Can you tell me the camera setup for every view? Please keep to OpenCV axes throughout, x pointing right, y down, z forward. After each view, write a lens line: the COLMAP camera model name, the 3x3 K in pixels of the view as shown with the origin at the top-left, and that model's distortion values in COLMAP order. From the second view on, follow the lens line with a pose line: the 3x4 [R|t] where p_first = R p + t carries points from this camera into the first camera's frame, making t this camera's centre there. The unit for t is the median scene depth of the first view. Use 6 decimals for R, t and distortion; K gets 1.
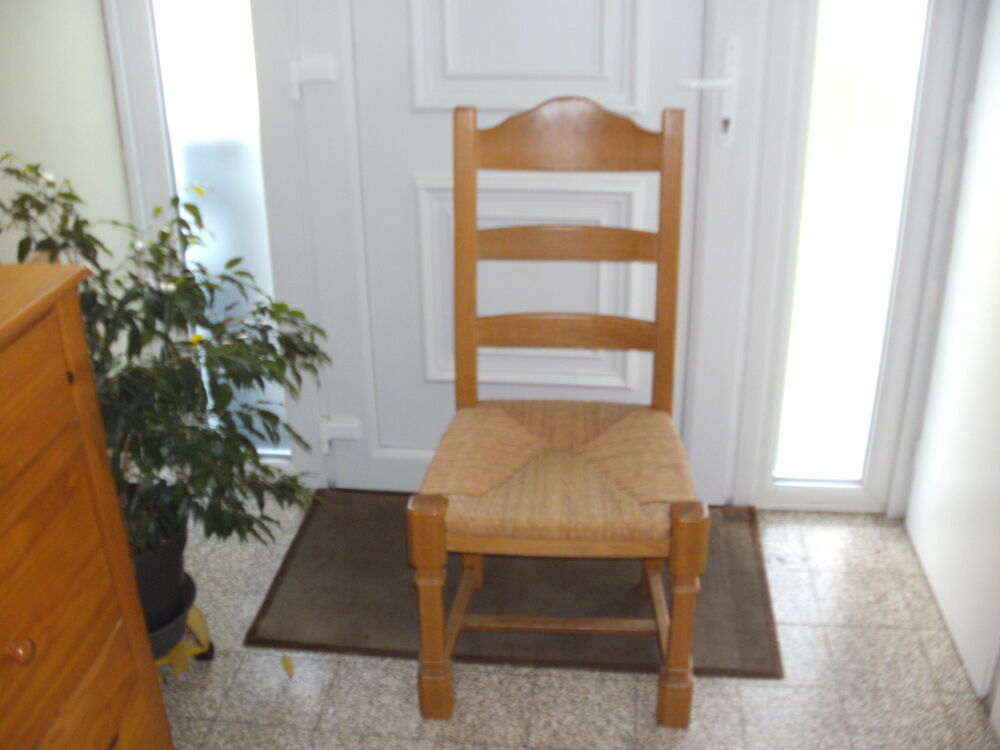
lens RADIAL K [[1062.0, 0, 491.0], [0, 1062.0, 387.8], [0, 0, 1]] dist [-0.280277, 0.334514]
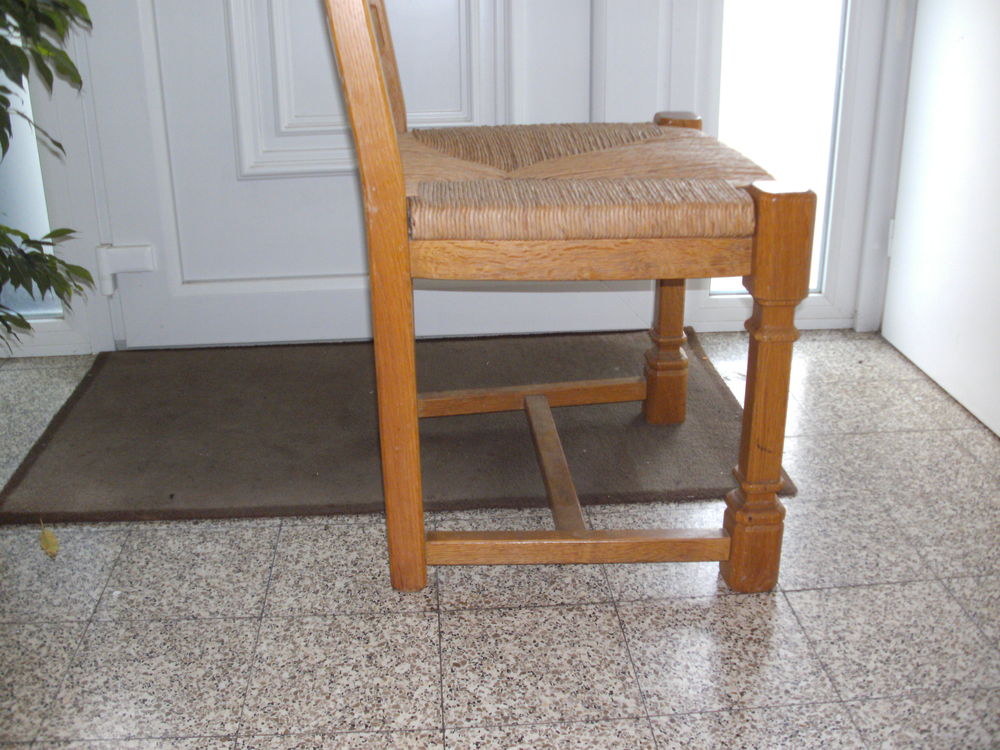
lens RADIAL K [[1062.0, 0, 491.0], [0, 1062.0, 387.8], [0, 0, 1]] dist [-0.280277, 0.334514]
pose [[0.983015, -0.065766, 0.171338, -0.030160], [0.073788, 0.996436, -0.040872, 0.222101], [-0.168039, 0.052820, 0.984364, 0.338445]]
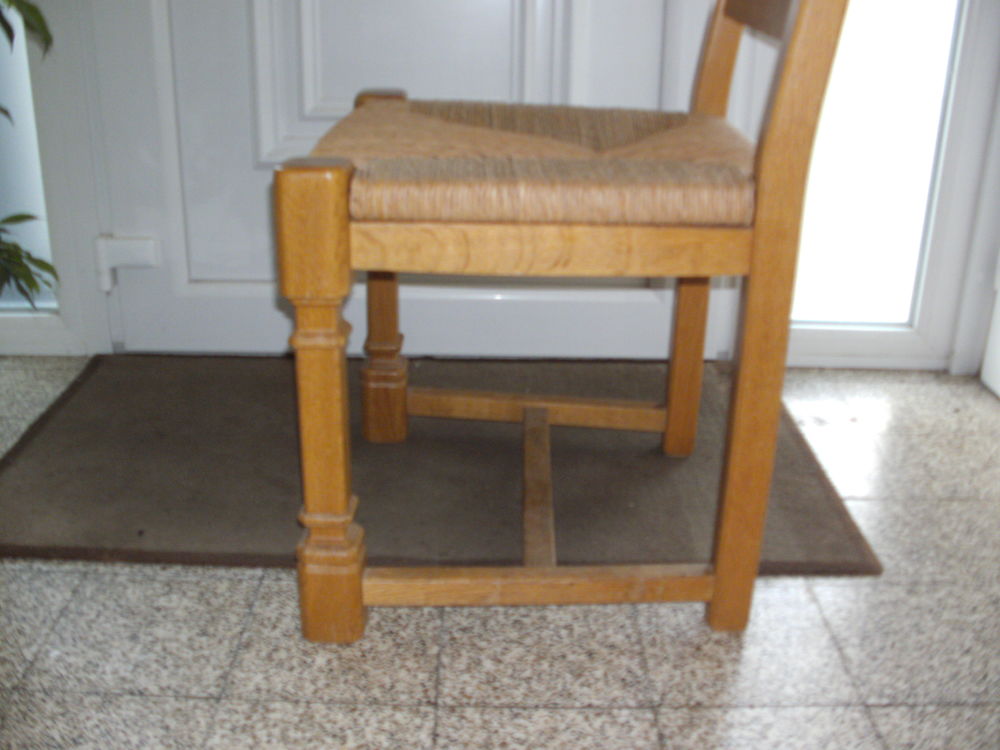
lens RADIAL K [[1066.4, 0, 489.2], [0, 1066.4, 387.6], [0, 0, 1]] dist [-0.288172, 0.360215]
pose [[0.993135, -0.013370, 0.116206, 0.003281], [0.019221, 0.998595, -0.049374, 0.200642], [-0.115383, 0.051269, 0.991997, 0.445446]]
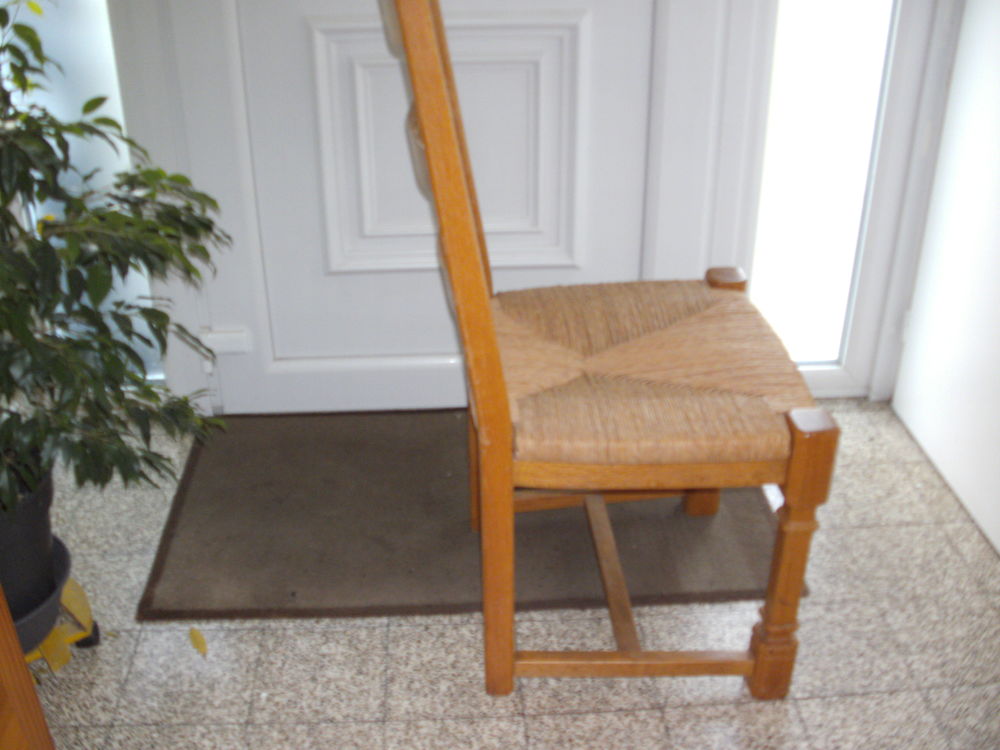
lens RADIAL K [[1066.4, 0, 489.2], [0, 1066.4, 387.6], [0, 0, 1]] dist [-0.288172, 0.360215]
pose [[0.985917, -0.074256, 0.149847, -0.083790], [0.063723, 0.995227, 0.073913, 0.035615], [-0.154621, -0.063323, 0.985942, 0.216258]]
